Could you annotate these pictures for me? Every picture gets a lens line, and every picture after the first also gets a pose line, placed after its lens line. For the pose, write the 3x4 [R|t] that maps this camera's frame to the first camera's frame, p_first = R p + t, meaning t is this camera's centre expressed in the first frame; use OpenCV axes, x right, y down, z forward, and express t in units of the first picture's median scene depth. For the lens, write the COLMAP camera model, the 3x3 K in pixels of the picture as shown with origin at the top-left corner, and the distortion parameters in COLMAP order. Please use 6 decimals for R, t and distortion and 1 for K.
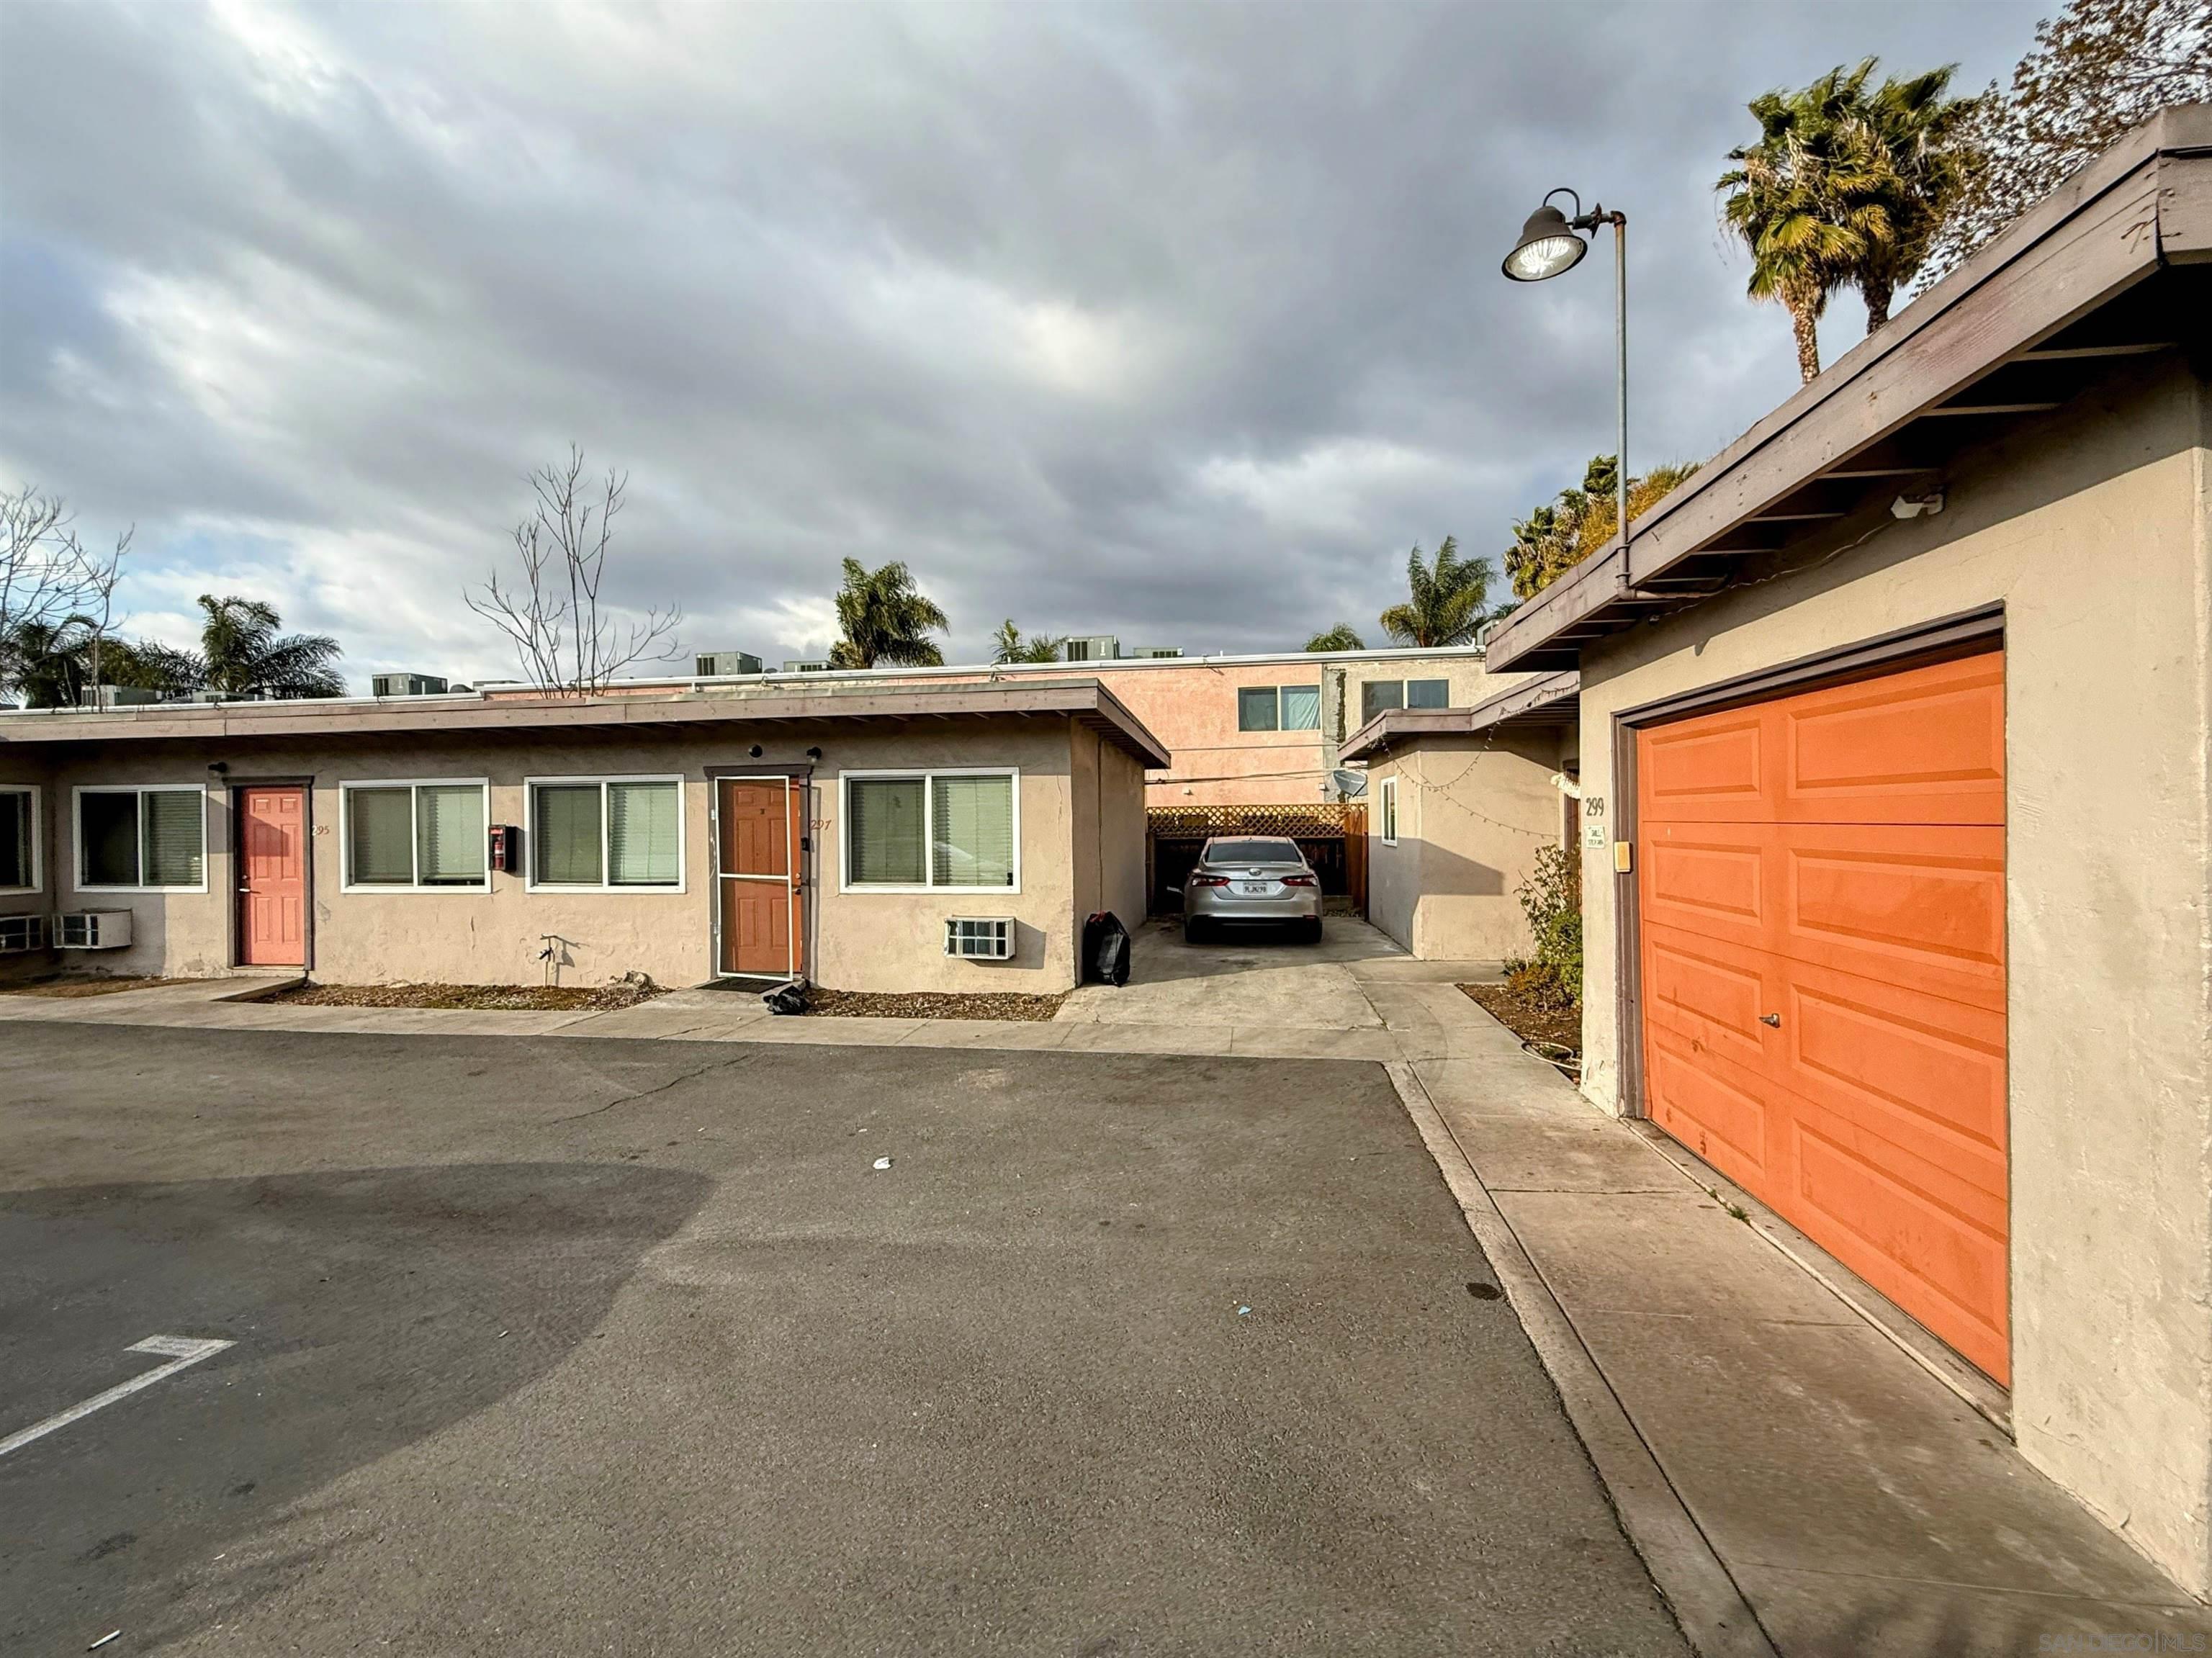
lens RADIAL K [[912.6, 0, 1105.4], [0, 912.6, 823.3], [0, 0, 1]] dist [-0.000673, 0.000185]
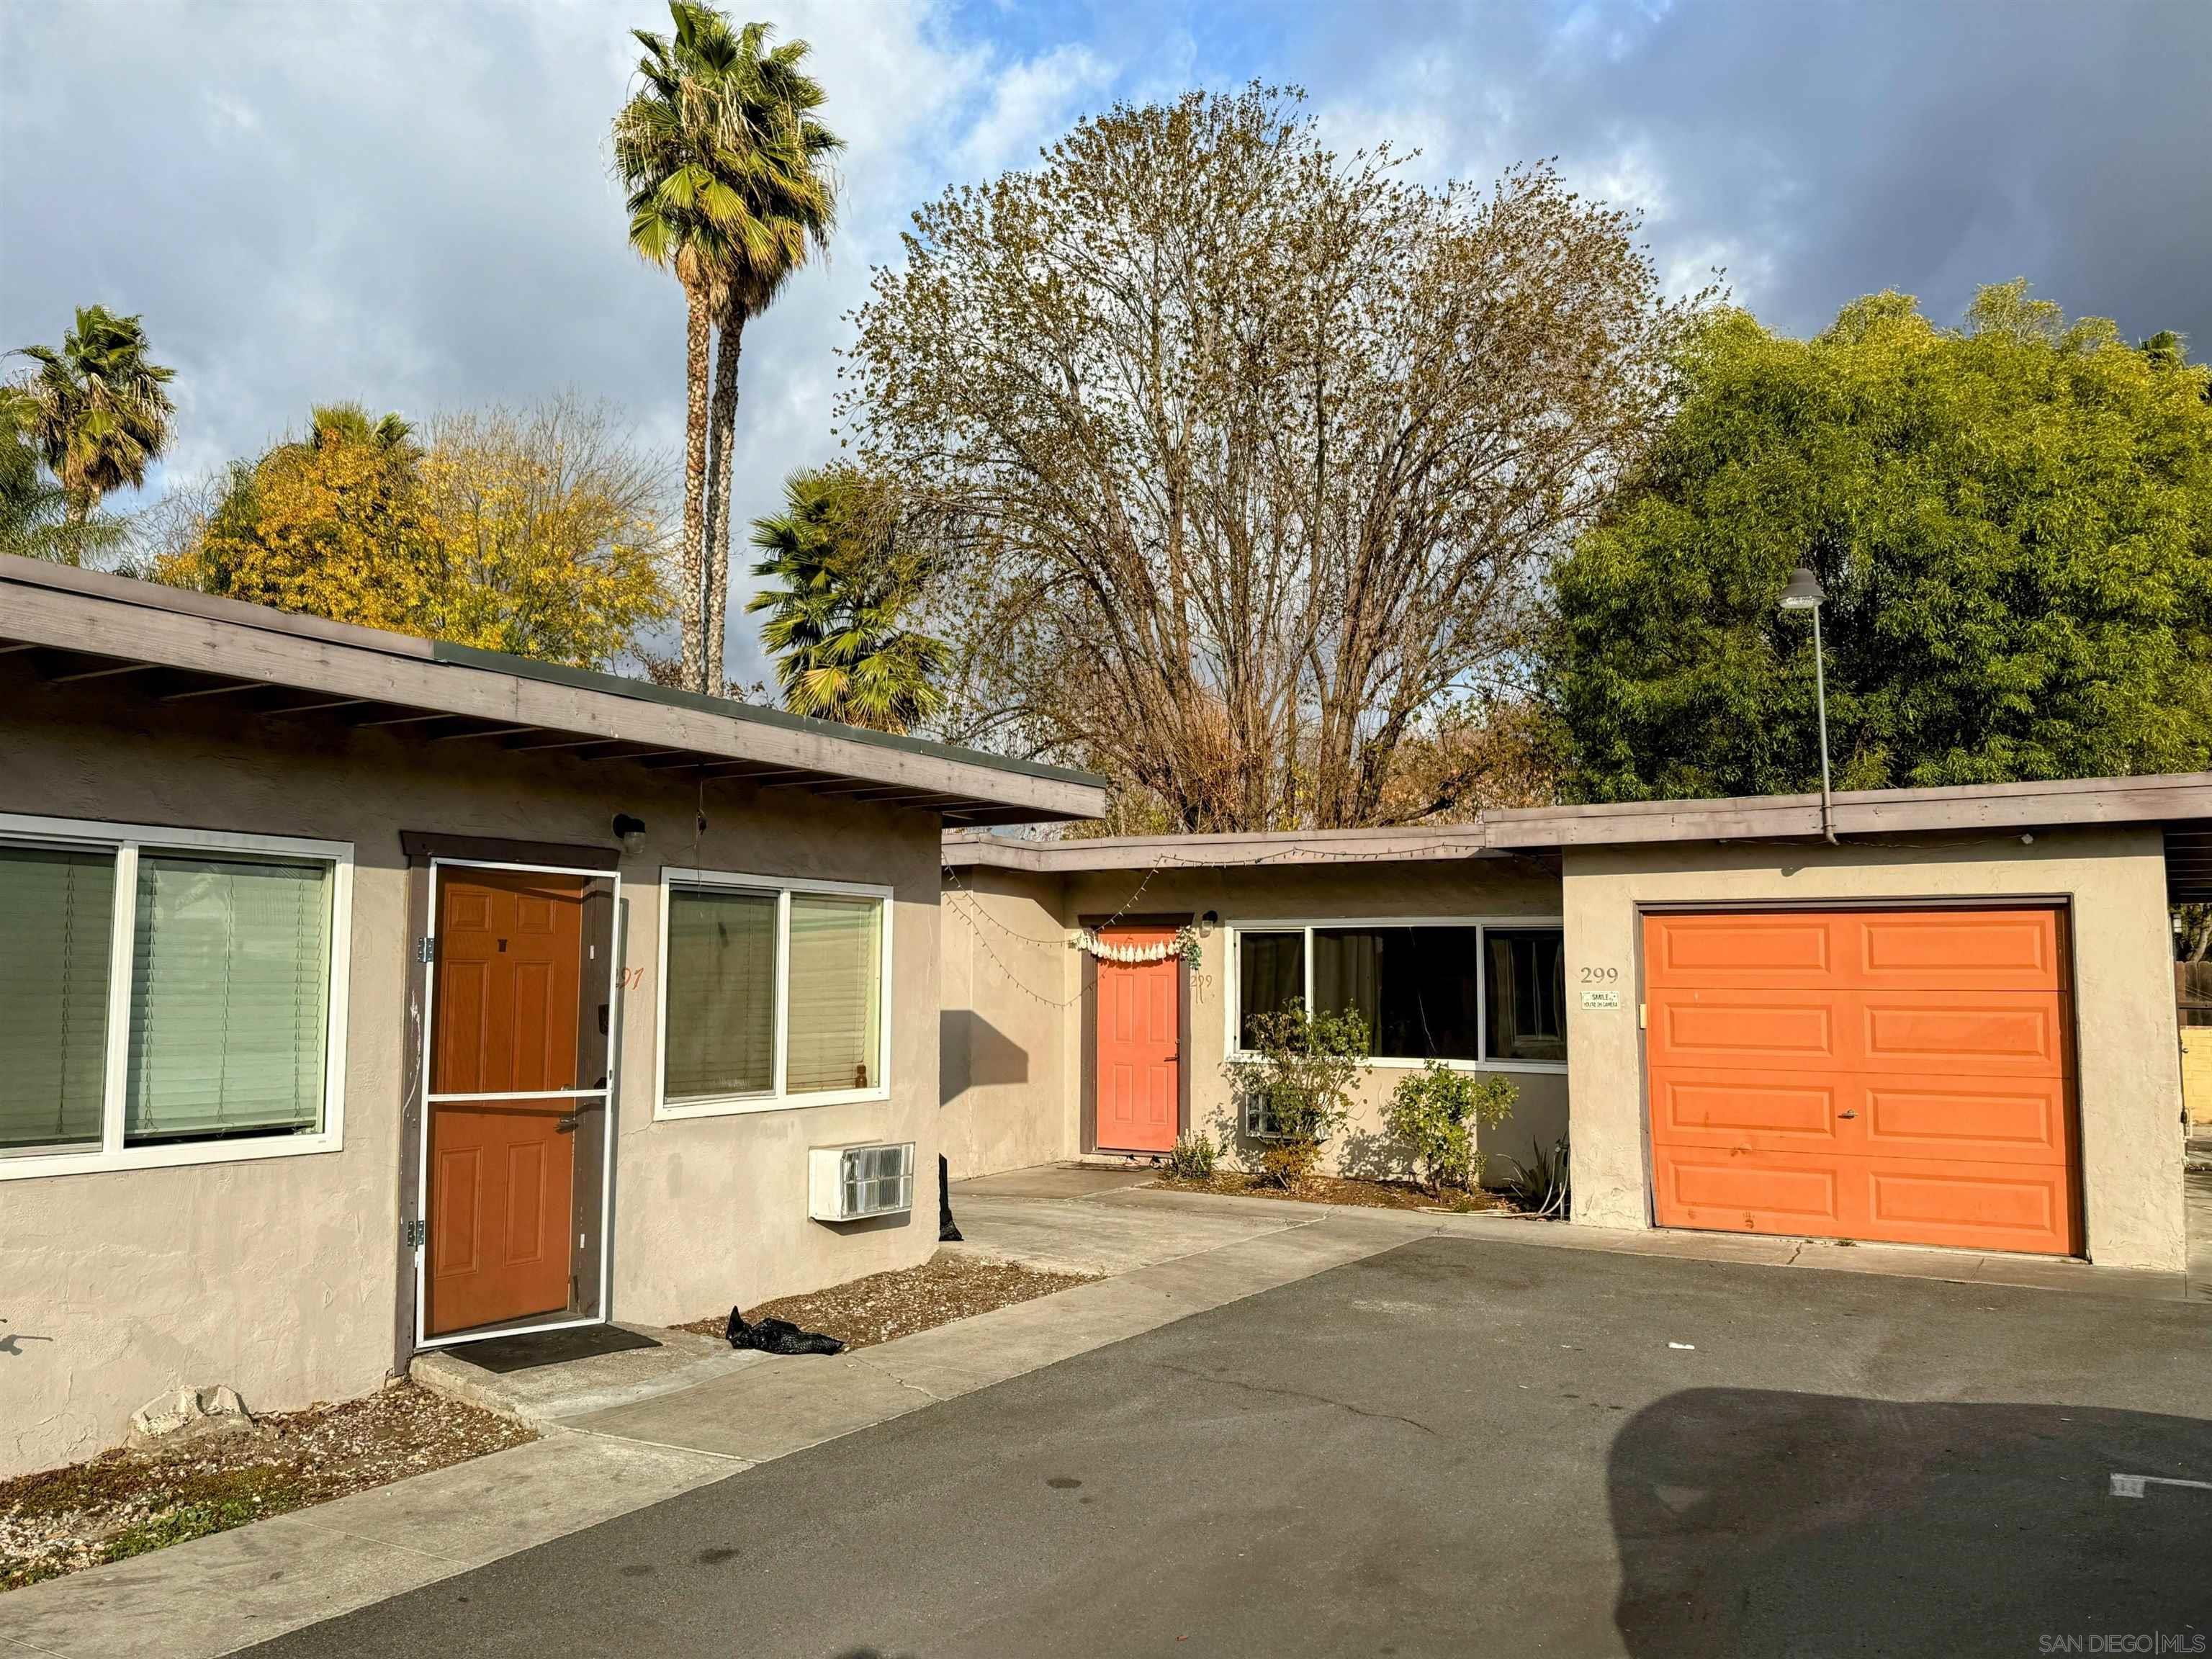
lens RADIAL K [[1787.3, 0, 1106.0], [0, 1787.3, 829.5], [0, 0, 1]] dist [0.022824, -0.001182]
pose [[0.362401, 0.093330, 0.927338, -1.049612], [-0.004898, 0.995151, -0.098241, 0.014518], [-0.932009, 0.031061, 0.361101, 0.411805]]
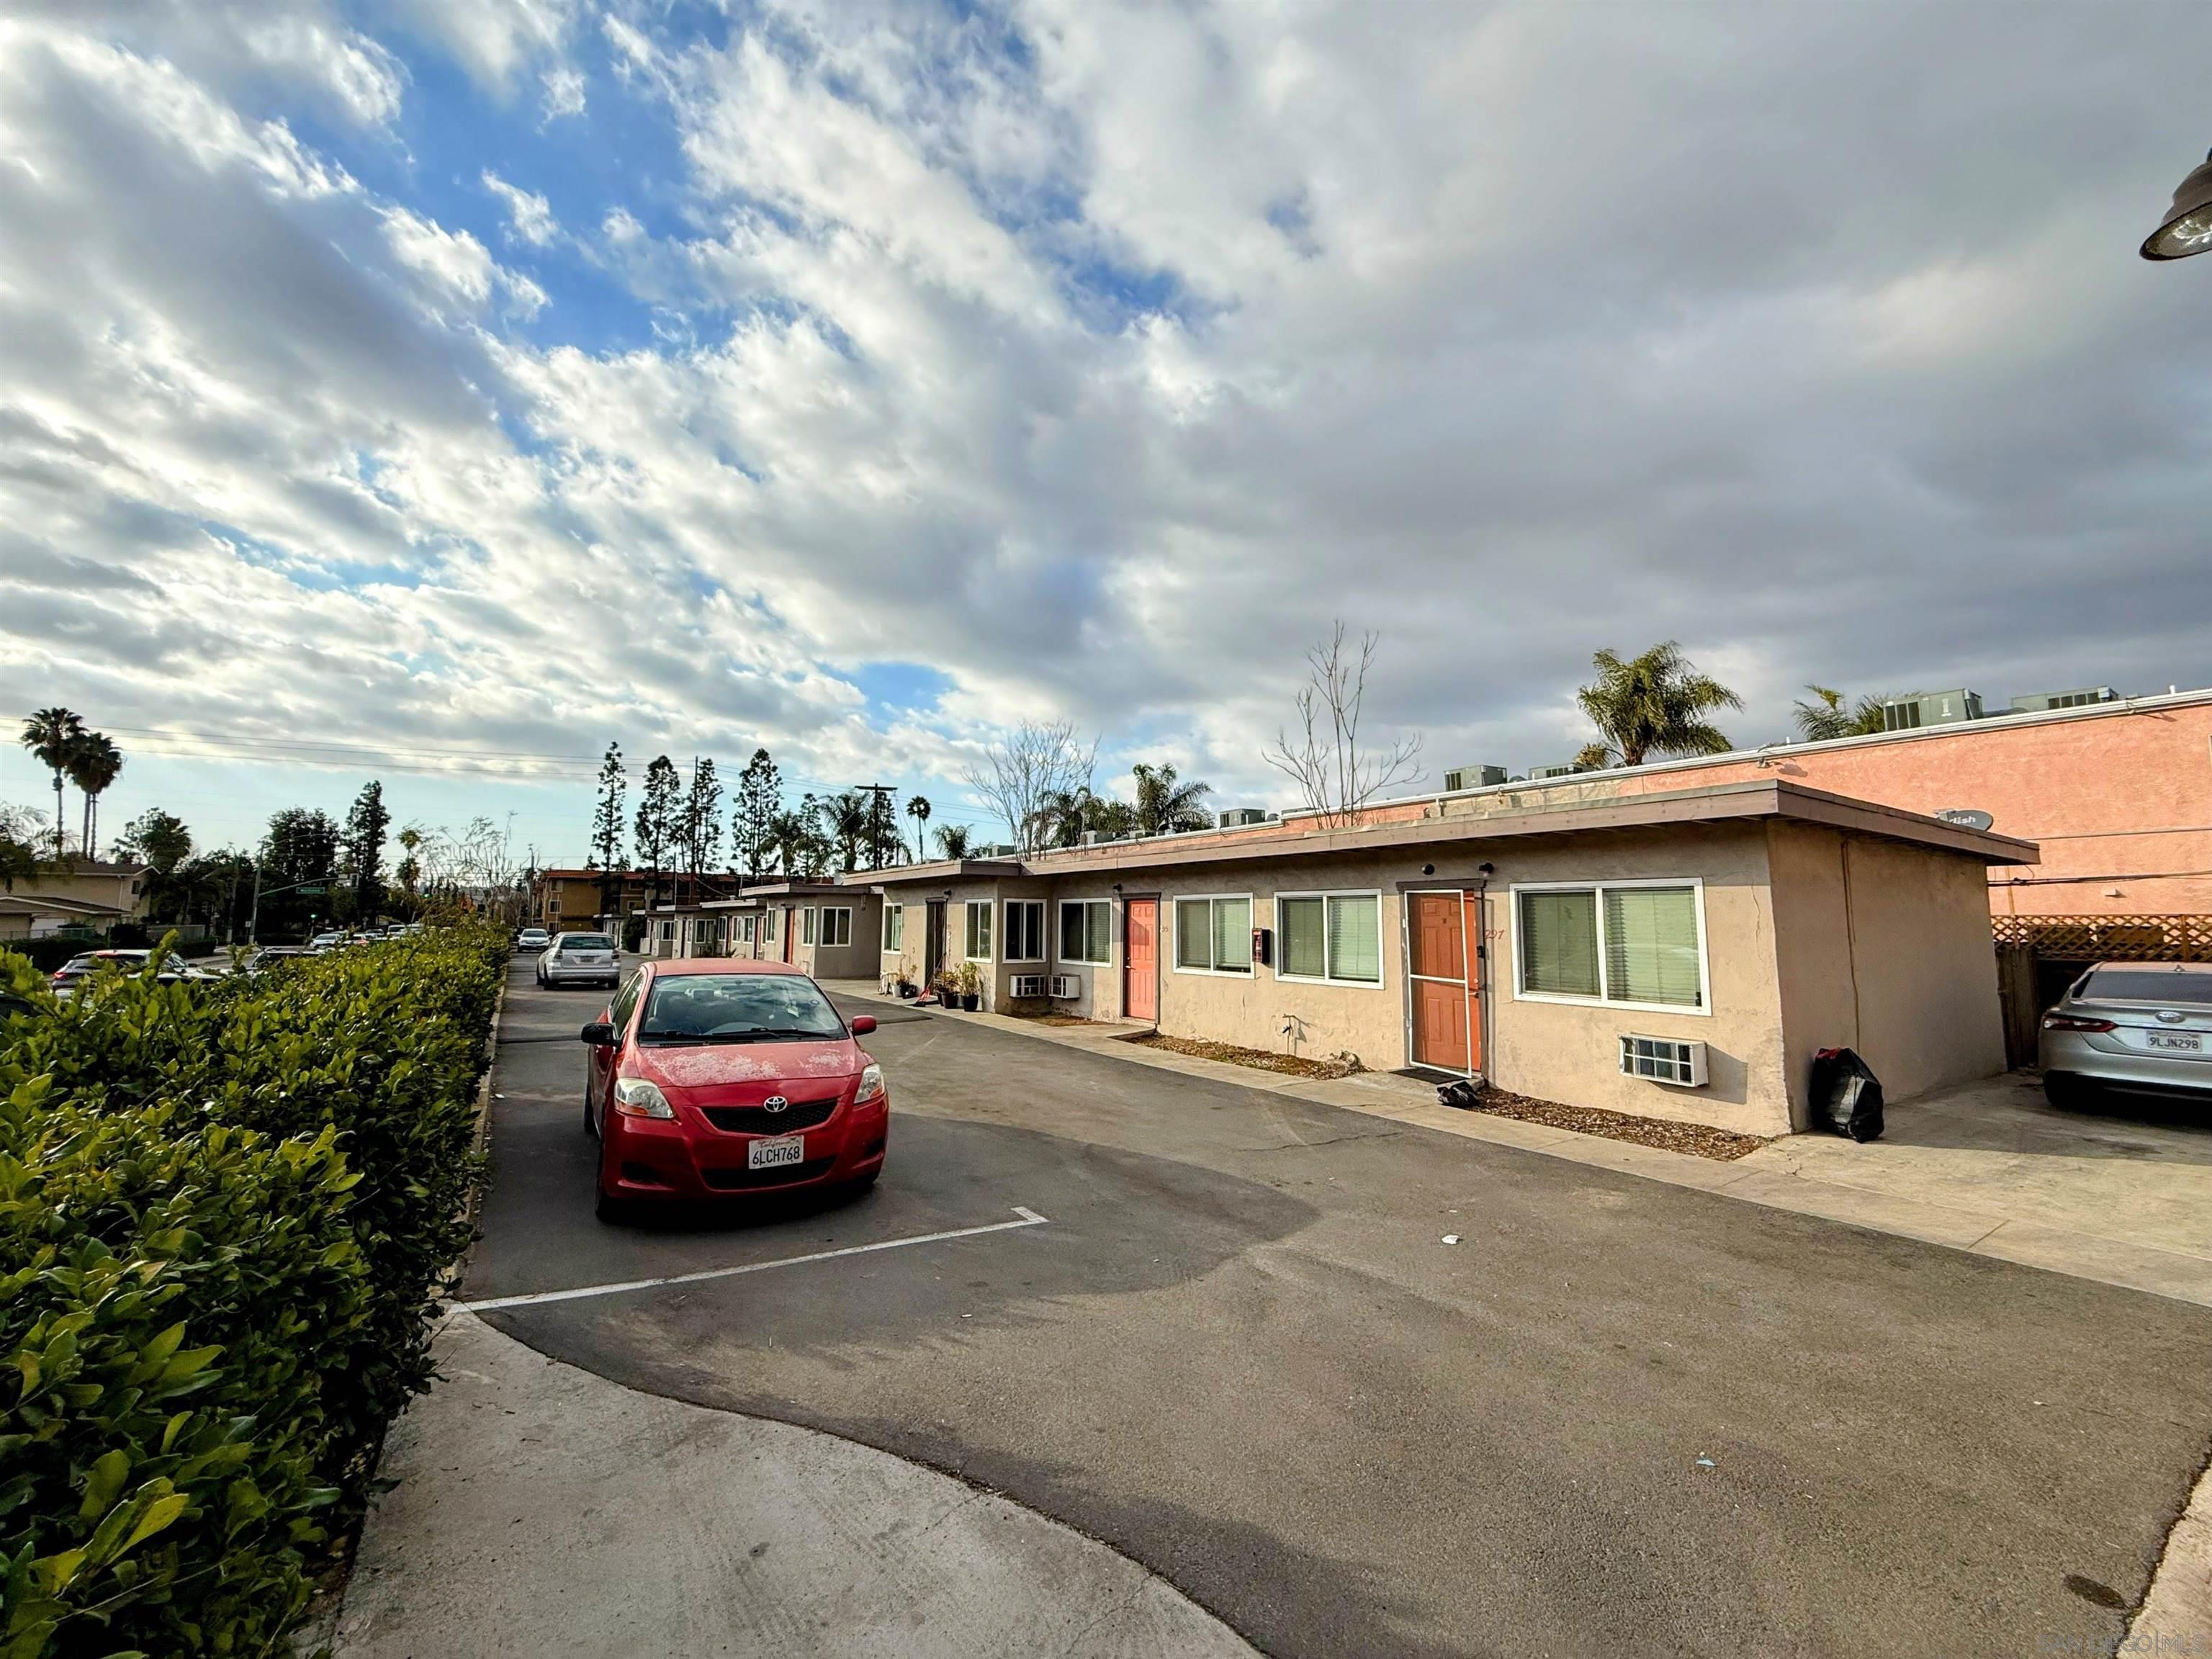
lens RADIAL K [[883.4, 0, 1106.0], [0, 883.4, 829.5], [0, 0, 1]] dist [0.002024, 0.000118]
pose [[0.678893, -0.061579, -0.731651, 0.144336], [-0.014436, 0.995165, -0.097152, -0.013059], [0.734095, 0.076518, 0.674721, -0.053227]]
